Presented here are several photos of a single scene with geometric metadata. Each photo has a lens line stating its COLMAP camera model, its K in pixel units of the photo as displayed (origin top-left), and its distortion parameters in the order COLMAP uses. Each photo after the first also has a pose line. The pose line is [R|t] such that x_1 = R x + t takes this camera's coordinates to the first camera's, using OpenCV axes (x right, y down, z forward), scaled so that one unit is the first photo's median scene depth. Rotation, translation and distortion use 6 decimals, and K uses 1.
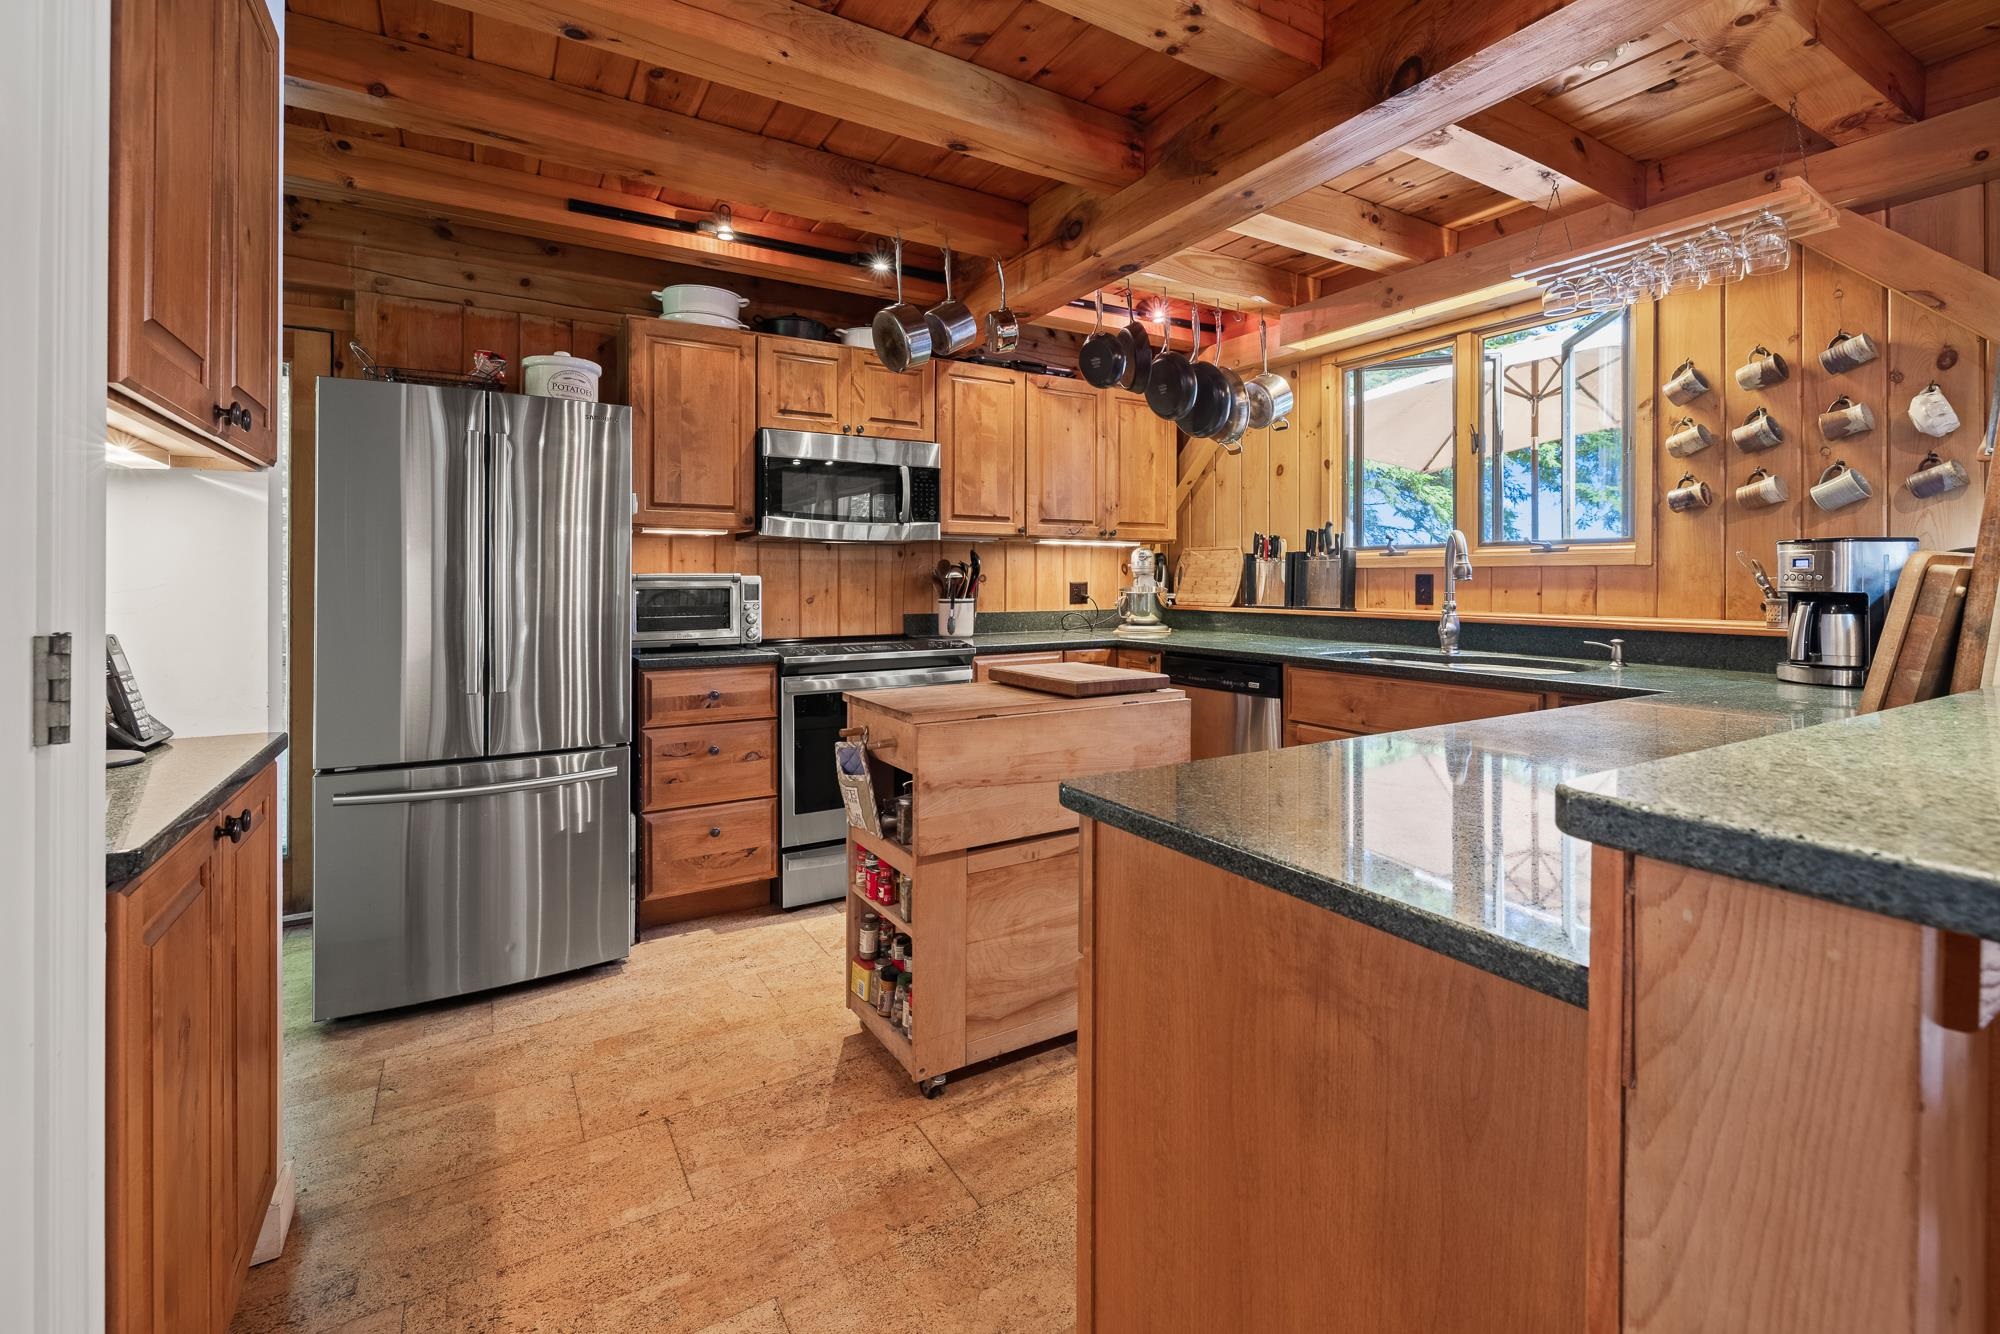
lens RADIAL K [[872.1, 0, 1004.2], [0, 872.1, 573.6], [0, 0, 1]] dist [-0.001858, -0.000506]
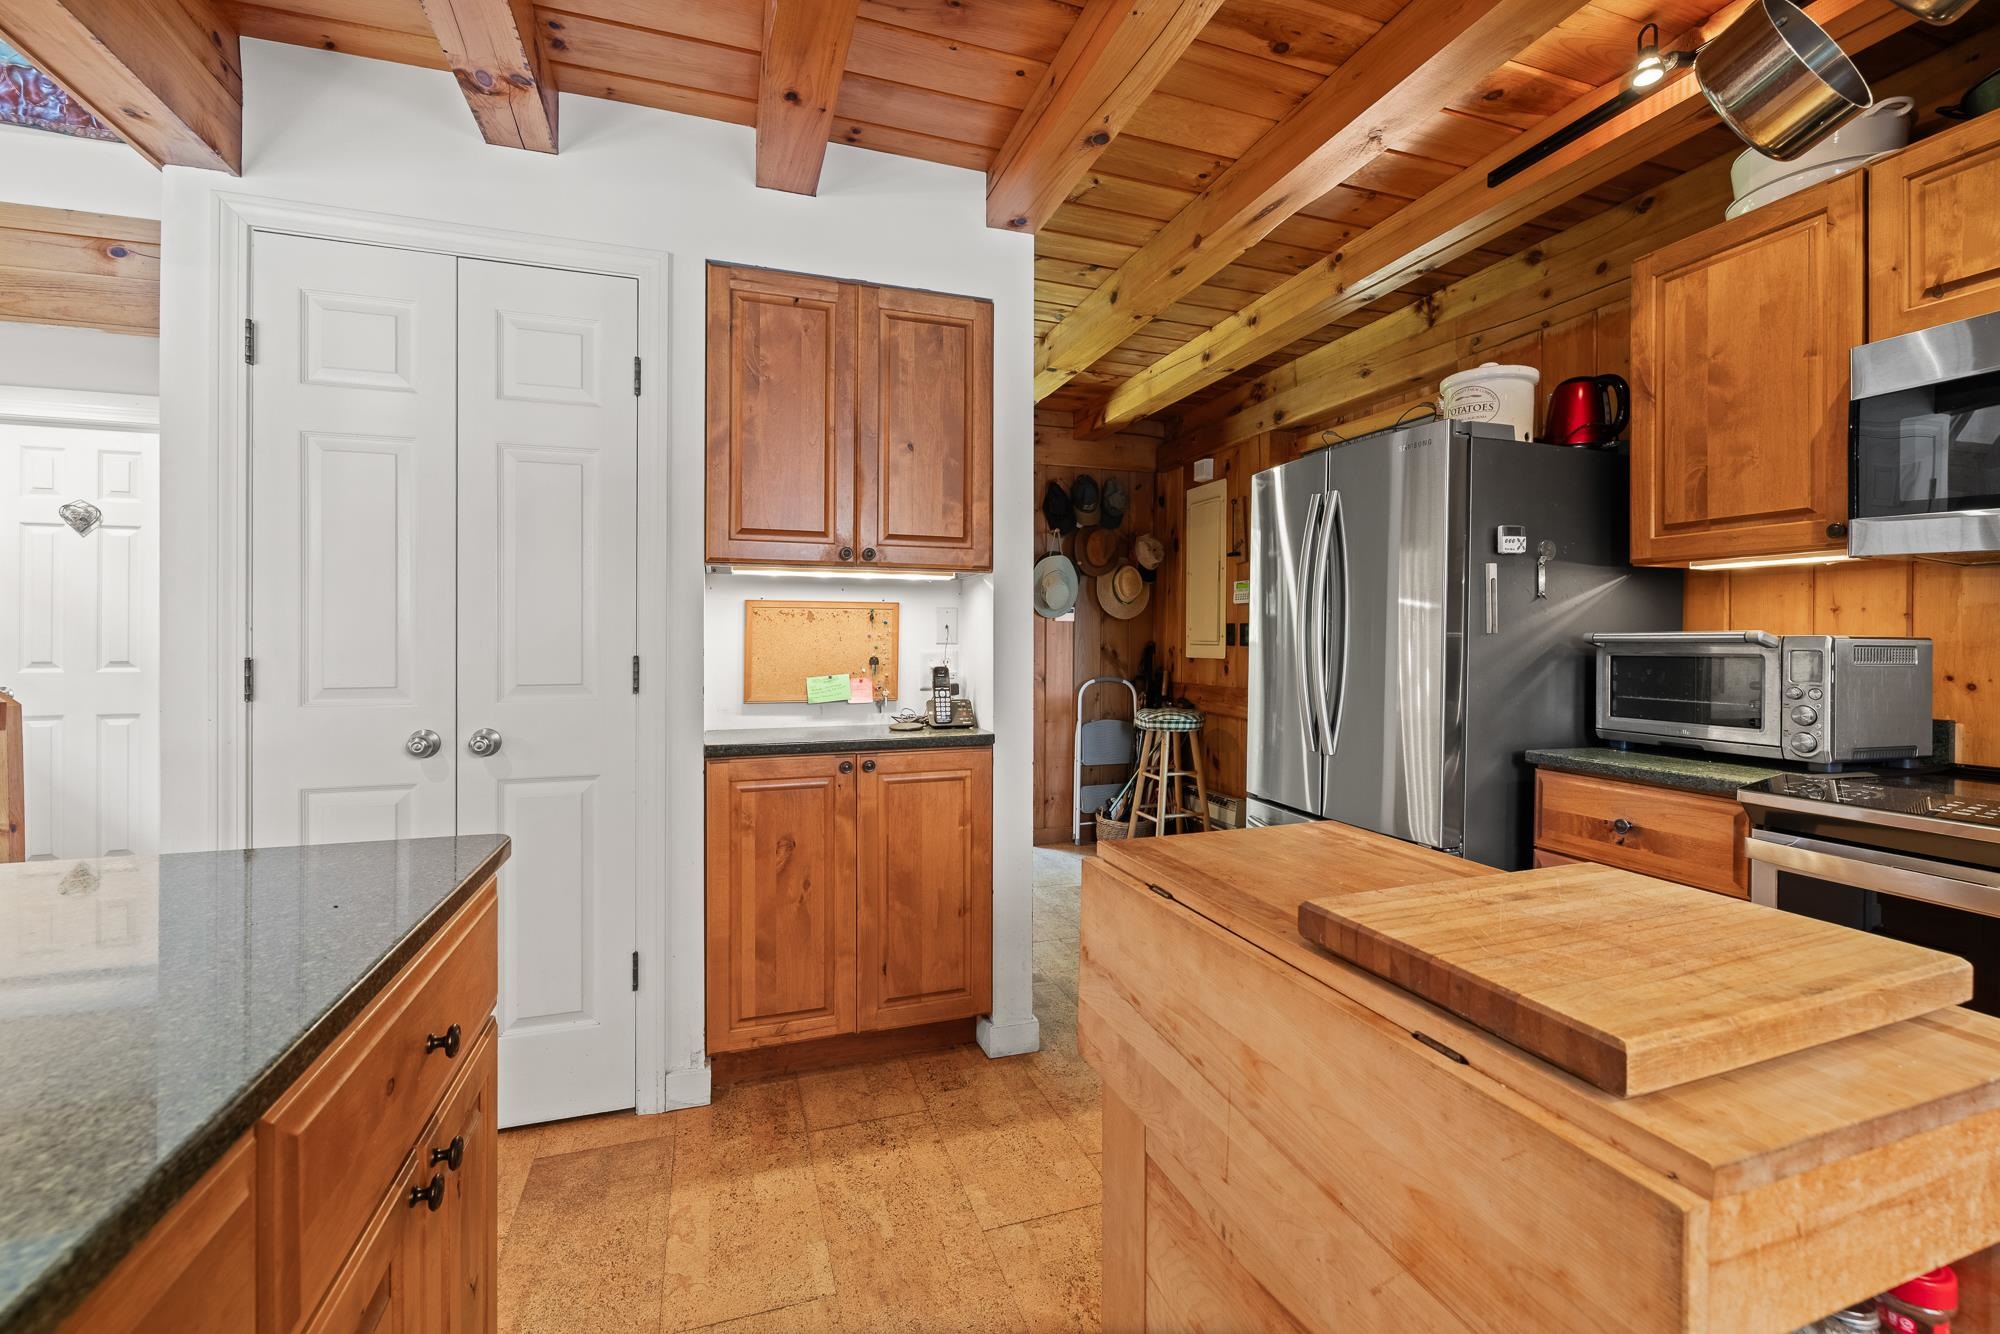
lens RADIAL K [[845.8, 0, 1005.9], [0, 845.8, 640.5], [0, 0, 1]] dist [-0.007784, -0.000205]
pose [[-0.212403, 0.002860, -0.977178, 0.318733], [0.003568, 0.999991, 0.002151, 0.002740], [0.977176, -0.003030, -0.212412, 0.630991]]
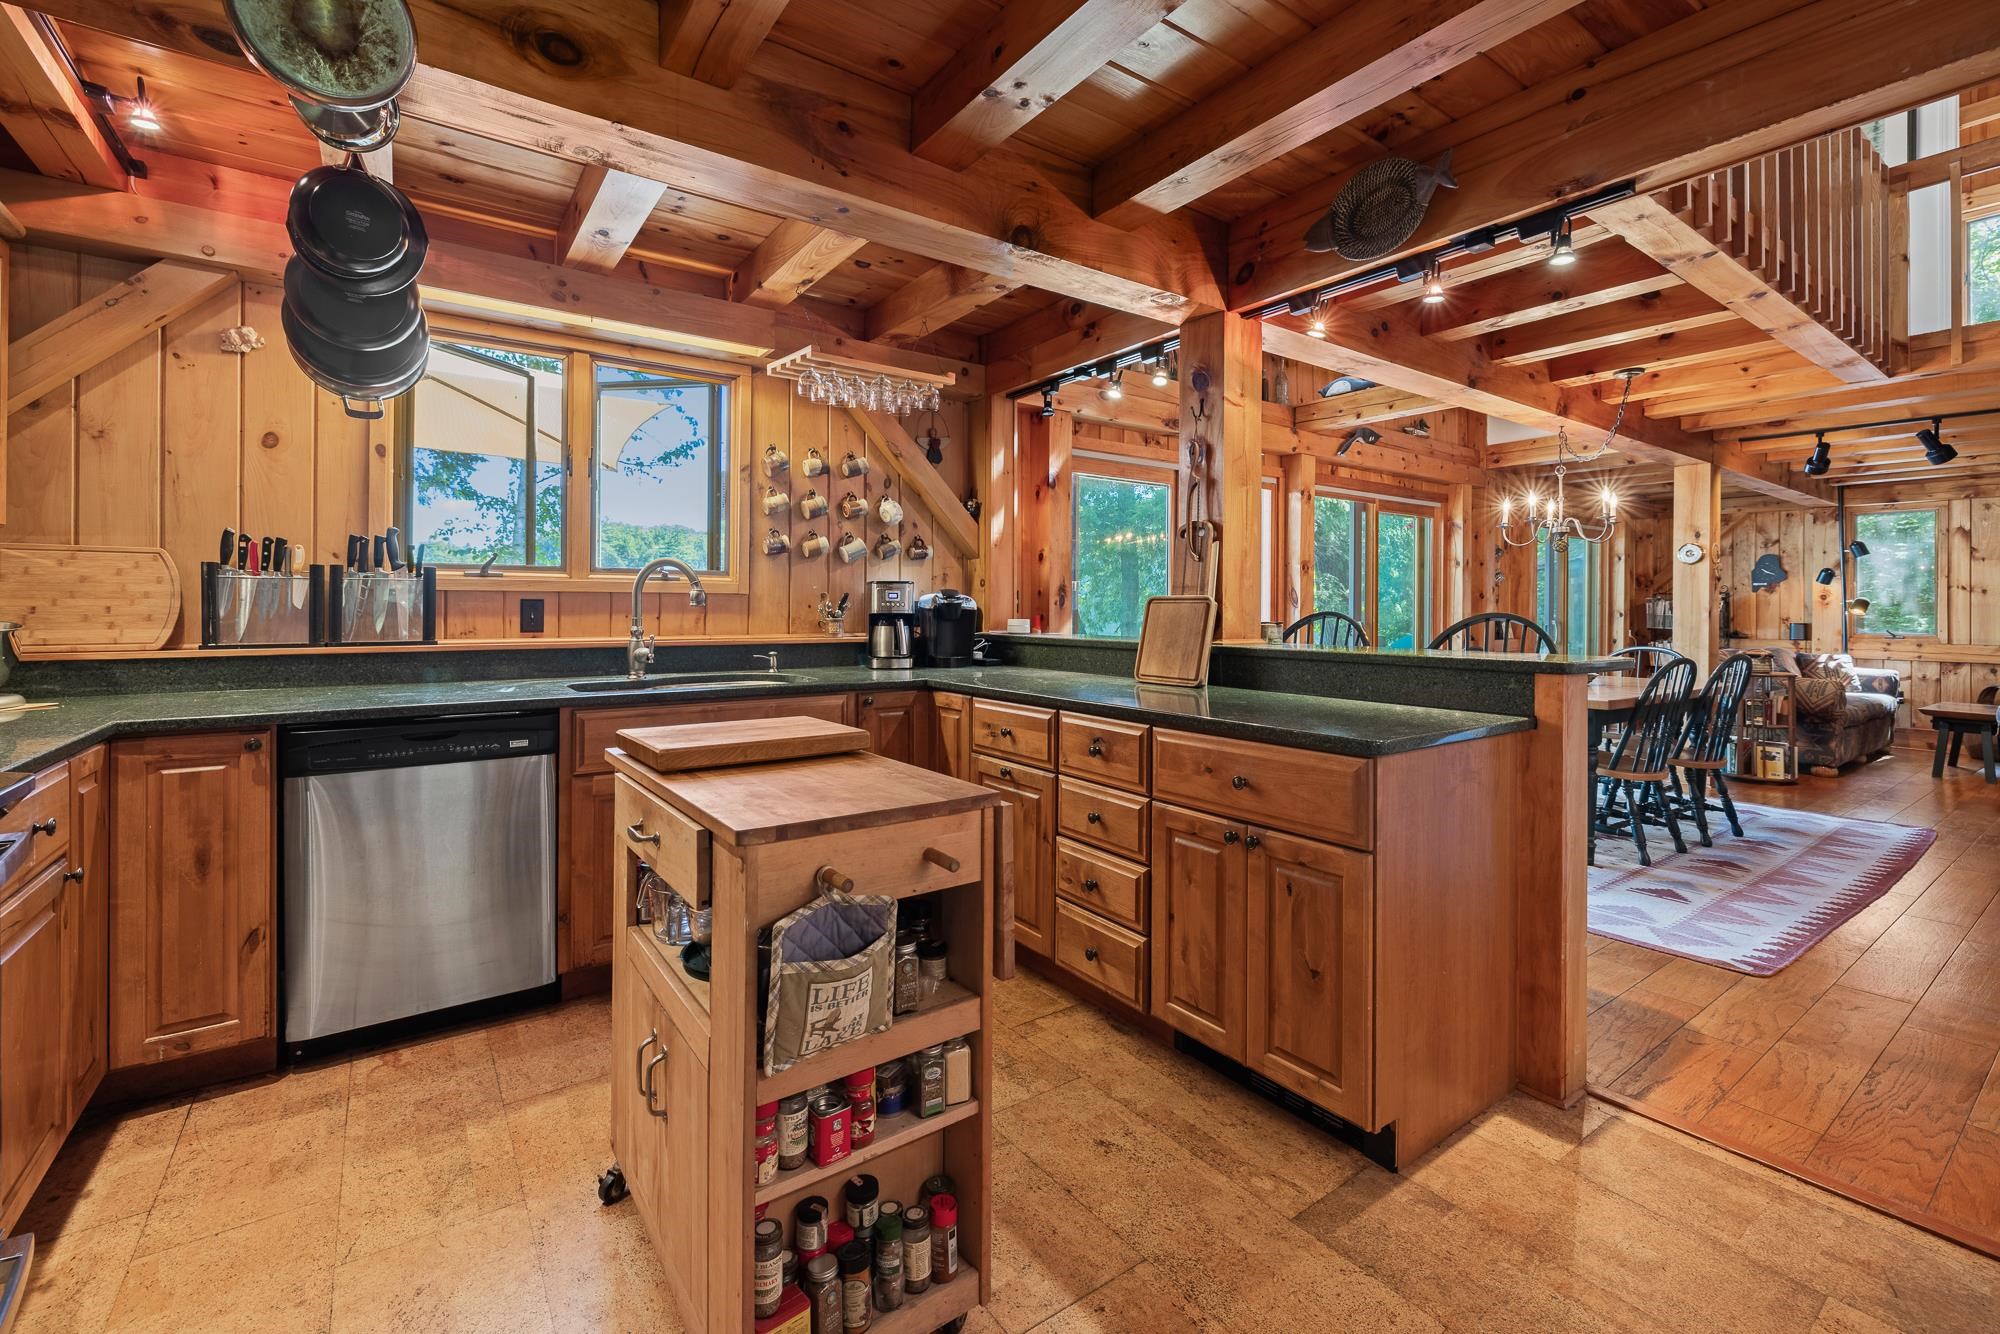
lens RADIAL K [[859.1, 0, 1002.0], [0, 859.1, 606.6], [0, 0, 1]] dist [-0.001017, -0.001132]
pose [[-0.075724, -0.001492, 0.997128, -0.480538], [-0.010045, 0.999949, 0.000734, 0.003288], [-0.997078, -0.009960, -0.075736, 0.619955]]
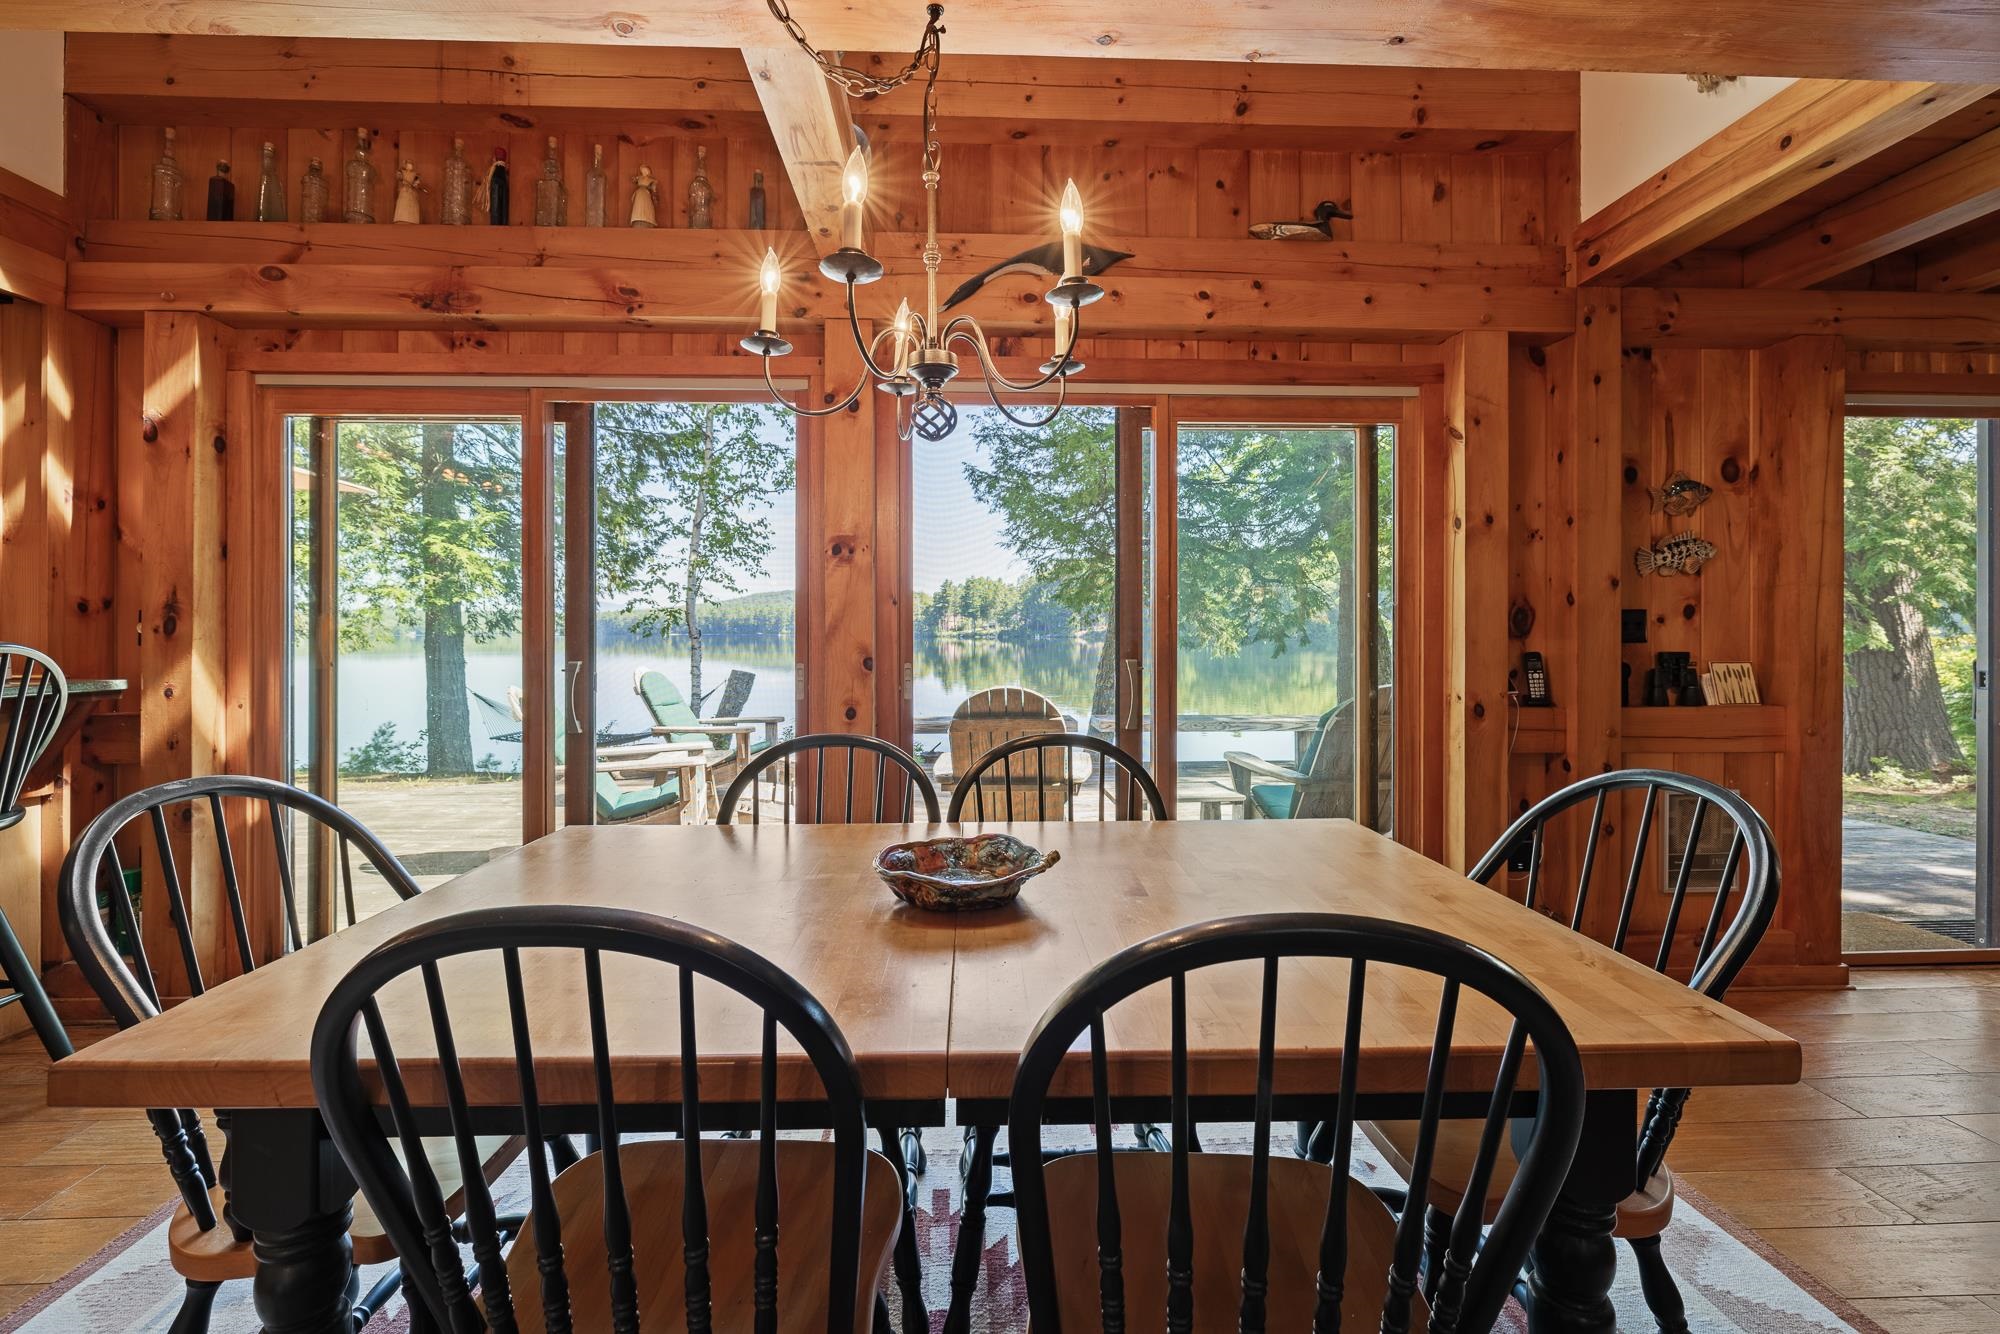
lens RADIAL K [[847.1, 0, 995.2], [0, 847.1, 628.3], [0, 0, 1]] dist [-0.001051, -0.000403]
pose [[0.481480, -0.001946, 0.876455, 0.526804], [-0.000641, 0.999996, 0.002573, -0.006062], [-0.876457, -0.001801, 0.481477, -0.639518]]
